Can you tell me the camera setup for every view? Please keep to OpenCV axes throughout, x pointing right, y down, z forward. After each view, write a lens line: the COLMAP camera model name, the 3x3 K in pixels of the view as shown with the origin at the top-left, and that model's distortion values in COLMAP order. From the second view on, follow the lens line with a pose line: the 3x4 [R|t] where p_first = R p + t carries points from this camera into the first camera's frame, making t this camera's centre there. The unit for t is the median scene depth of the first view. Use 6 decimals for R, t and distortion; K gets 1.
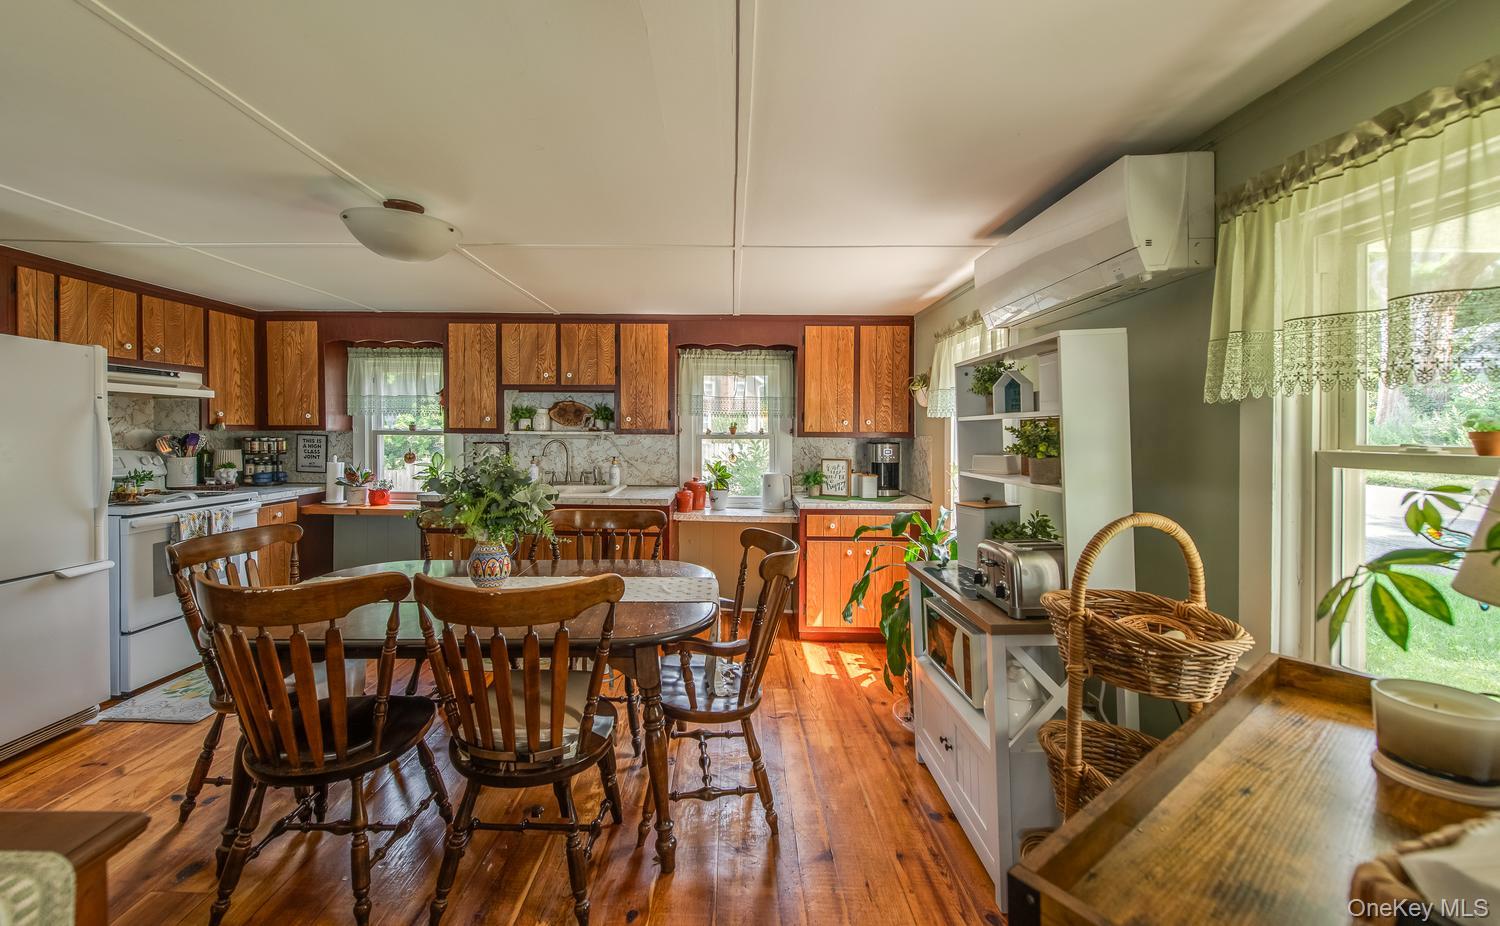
lens RADIAL K [[600.9, 0, 726.0], [0, 600.9, 435.5], [0, 0, 1]] dist [-0.000638, -0.000200]
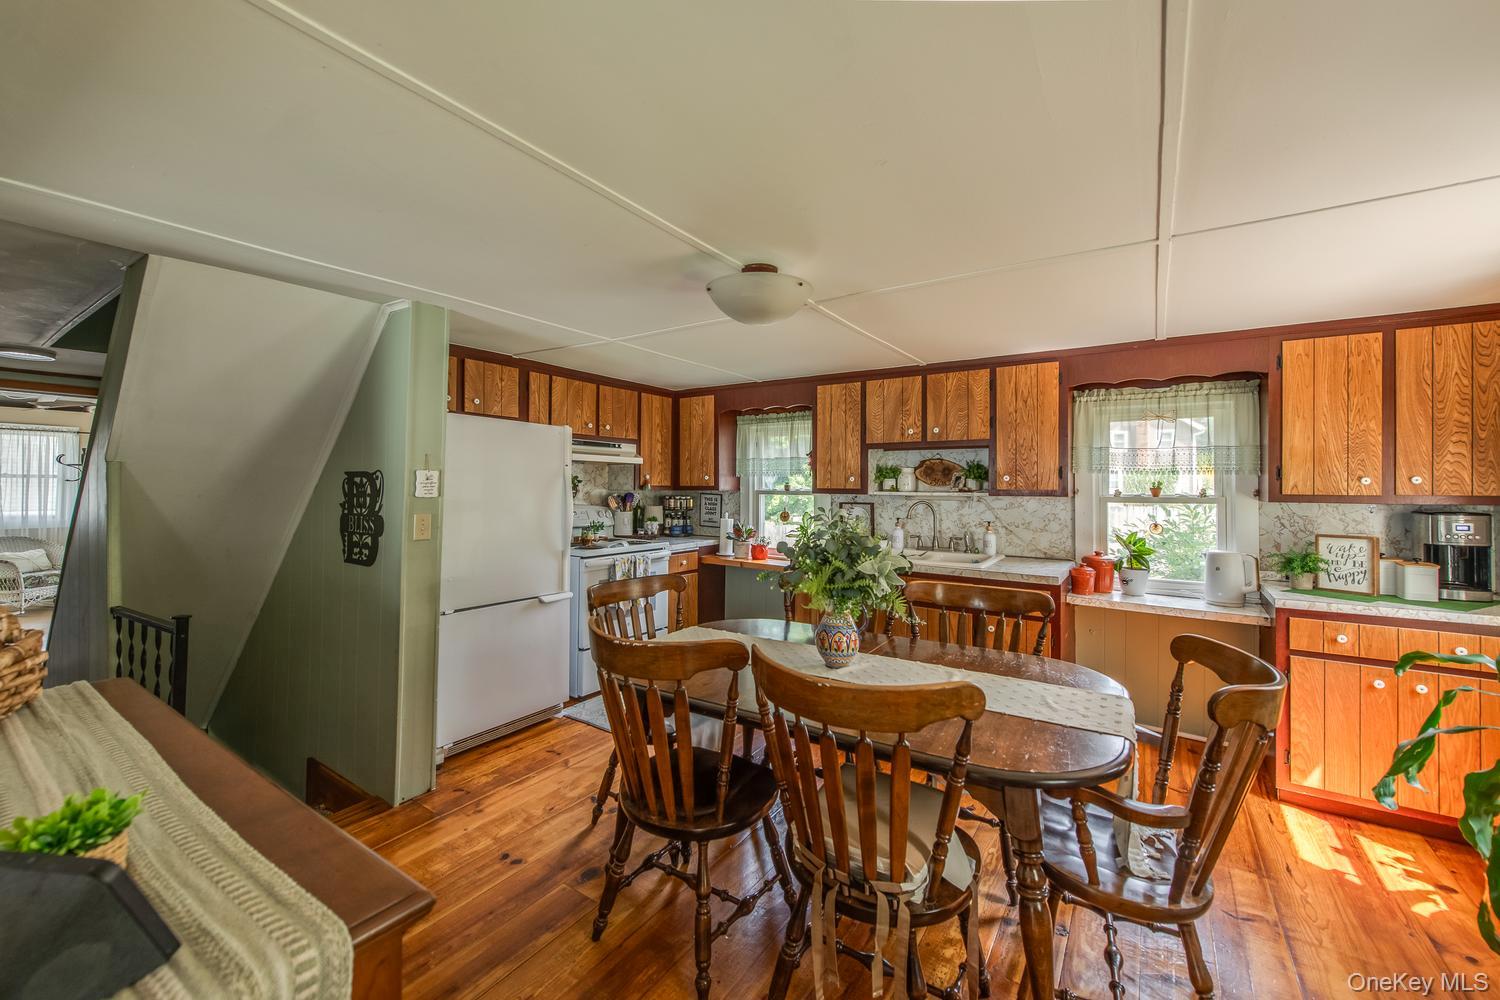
lens RADIAL K [[604.5, 0, 743.8], [0, 604.5, 482.3], [0, 0, 1]] dist [0.013142, -0.004486]
pose [[0.834948, -0.004628, -0.550310, -0.000528], [-0.006385, 0.999816, -0.018095, -0.004106], [0.550292, 0.018622, 0.834764, 0.091781]]
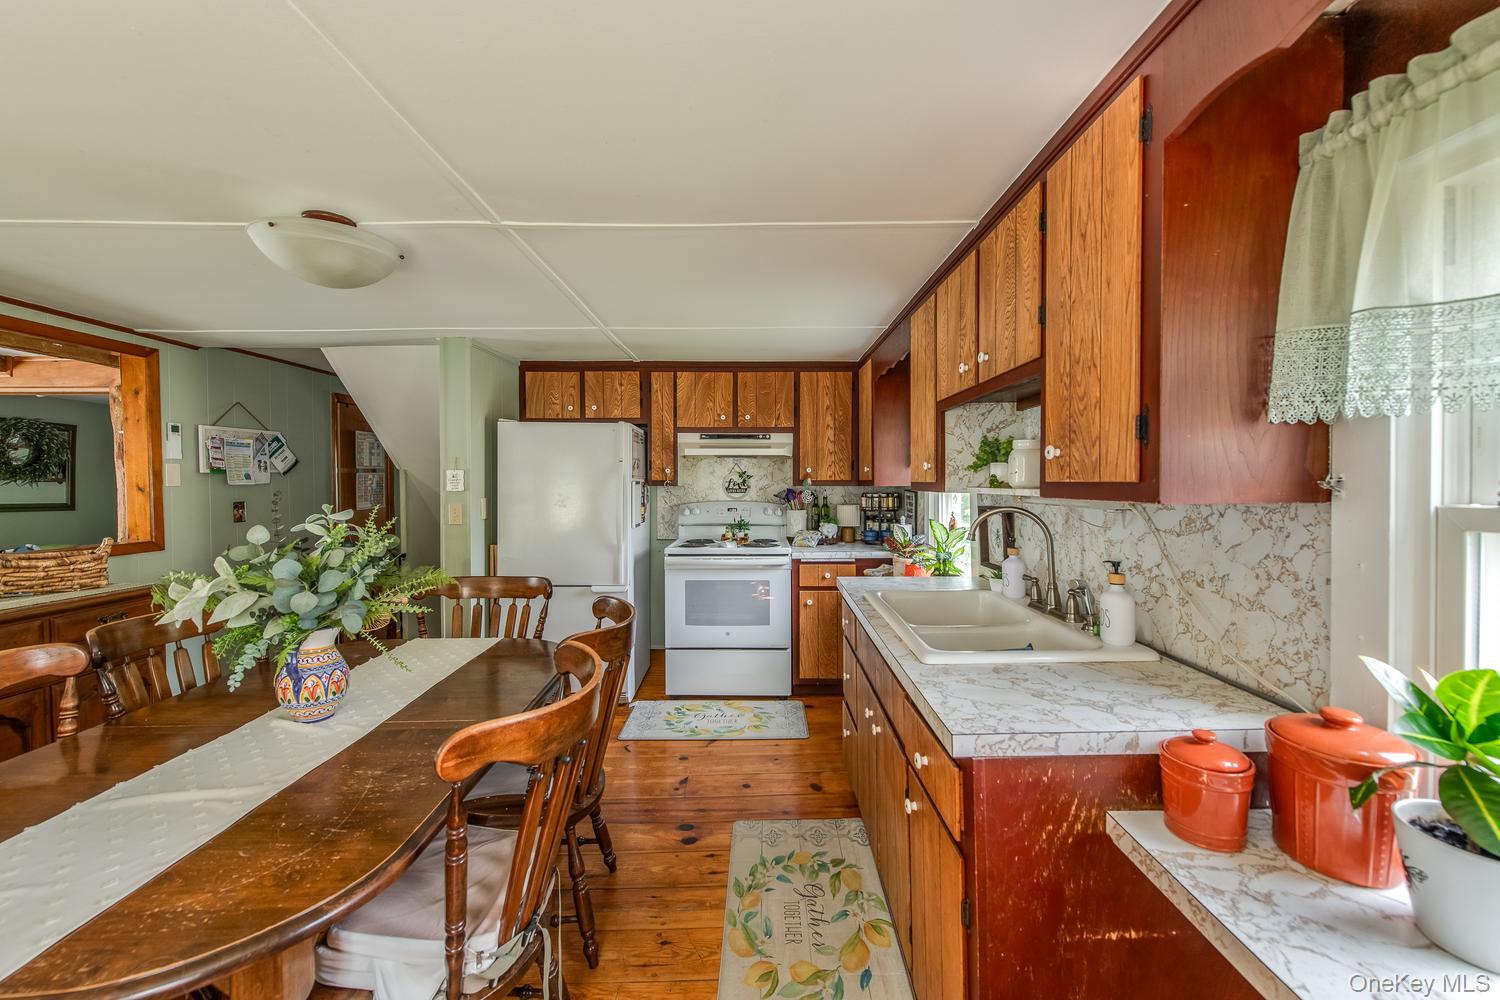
lens RADIAL K [[585.5, 0, 750.0], [0, 585.5, 500.0], [0, 0, 1]] dist [0.009574, -0.006237]
pose [[0.003972, 0.023800, -0.999709, 0.198471], [-0.008165, 0.999684, 0.023767, -0.008535], [0.999959, 0.008069, 0.004165, 1.027983]]
